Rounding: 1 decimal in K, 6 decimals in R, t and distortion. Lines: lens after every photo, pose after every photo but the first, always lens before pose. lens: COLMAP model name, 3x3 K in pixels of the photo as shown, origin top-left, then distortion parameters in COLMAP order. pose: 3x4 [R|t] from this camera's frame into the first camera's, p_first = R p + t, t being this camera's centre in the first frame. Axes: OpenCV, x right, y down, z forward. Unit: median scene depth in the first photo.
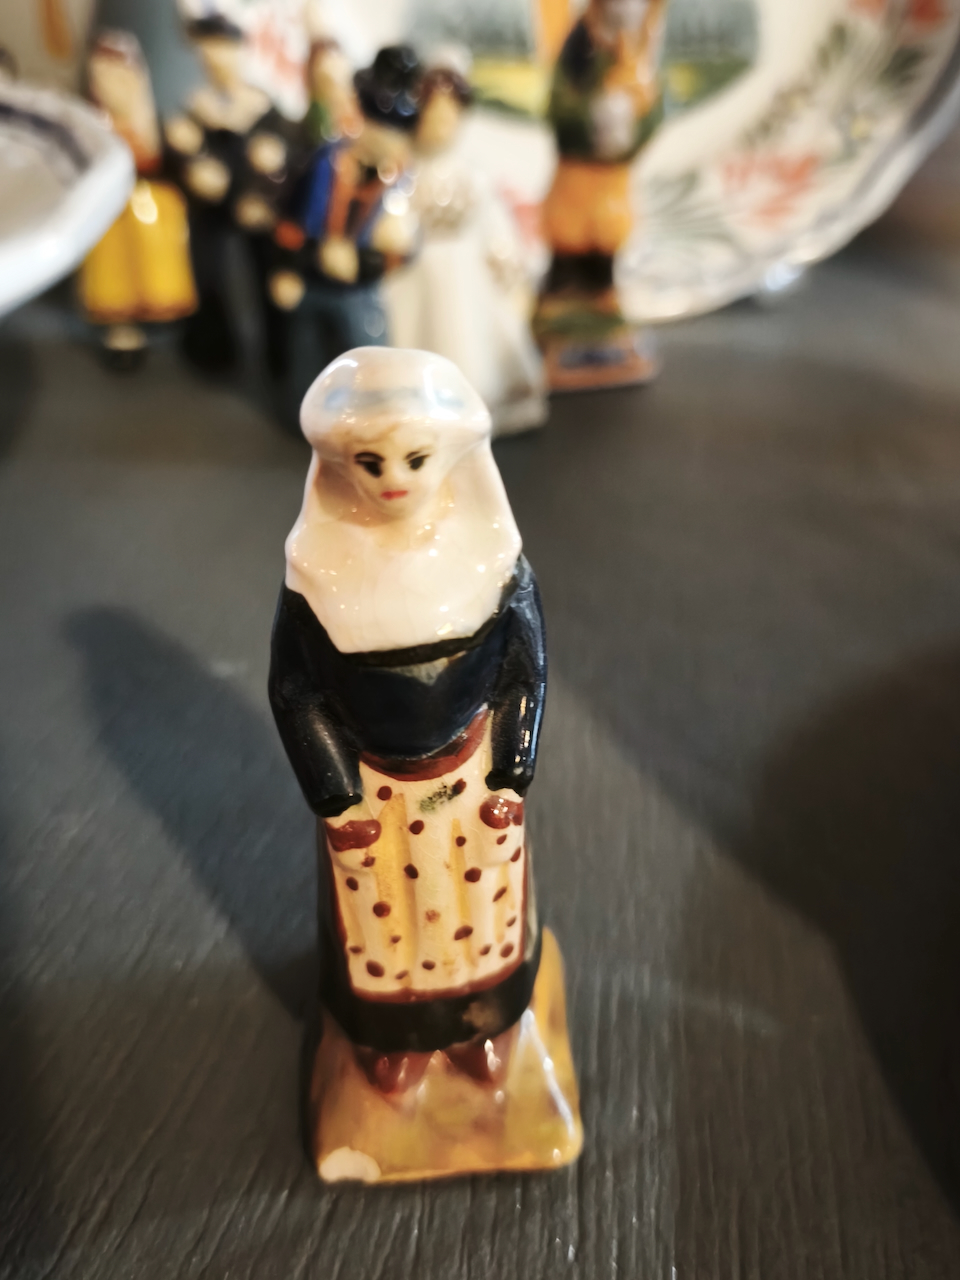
lens RADIAL K [[1049.3, 0, 480.0], [0, 1049.3, 640.0], [0, 0, 1]] dist [0.043149, -0.050197]
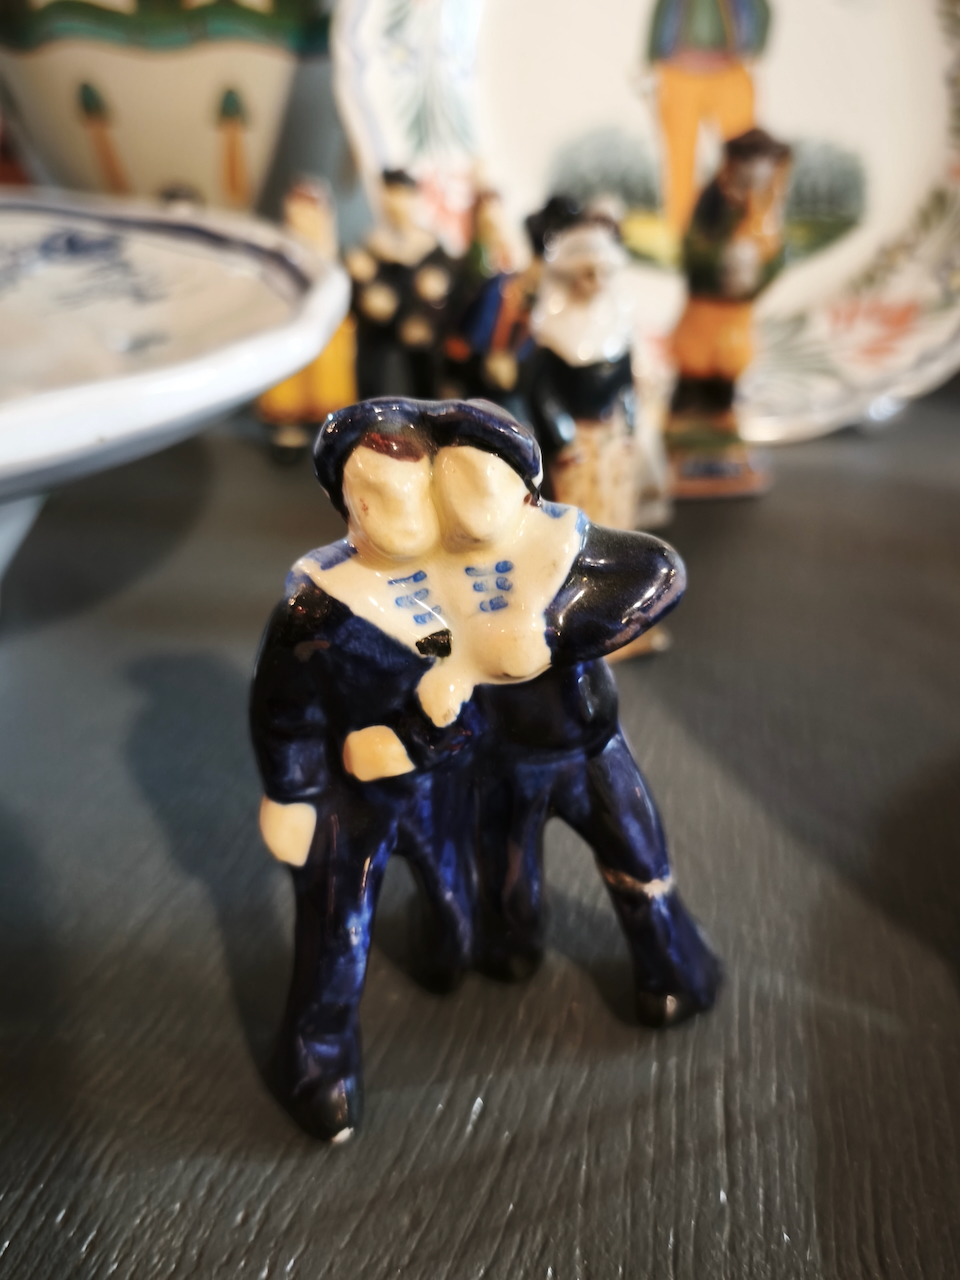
lens RADIAL K [[1052.7, 0, 501.7], [0, 1052.7, 637.7], [0, 0, 1]] dist [0.070748, -0.077230]
pose [[0.997470, 0.051530, -0.048967, -0.115447], [-0.057173, 0.990900, -0.121855, 0.128953], [0.042242, 0.124346, 0.991339, -0.203378]]
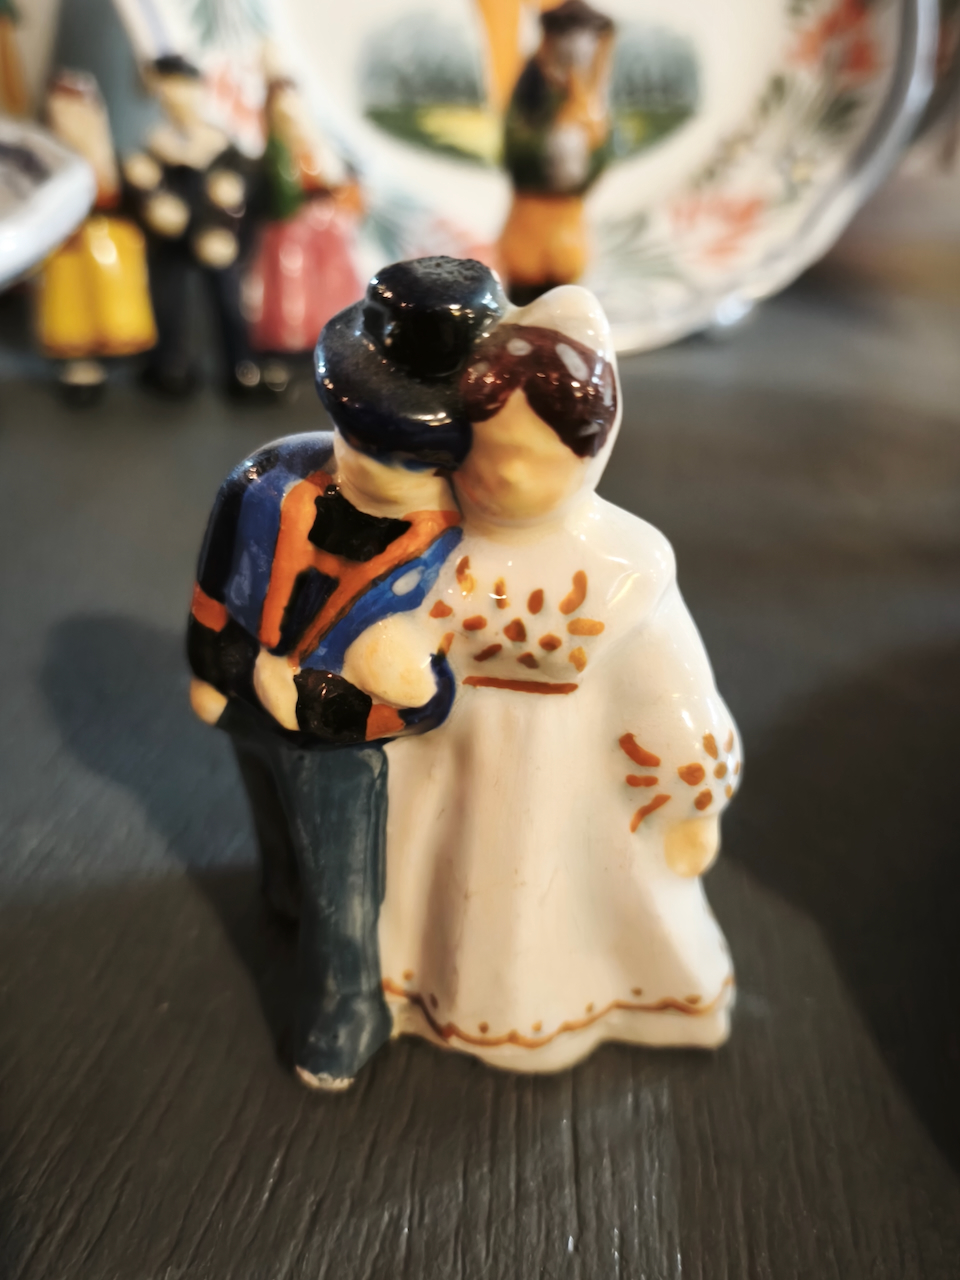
lens RADIAL K [[1049.3, 0, 480.0], [0, 1049.3, 640.0], [0, 0, 1]] dist [0.043149, -0.050197]
pose [[0.998947, -0.020852, 0.040869, -0.021021], [0.023336, 0.997848, -0.061275, 0.087689], [-0.039504, 0.062164, 0.997284, 0.021516]]
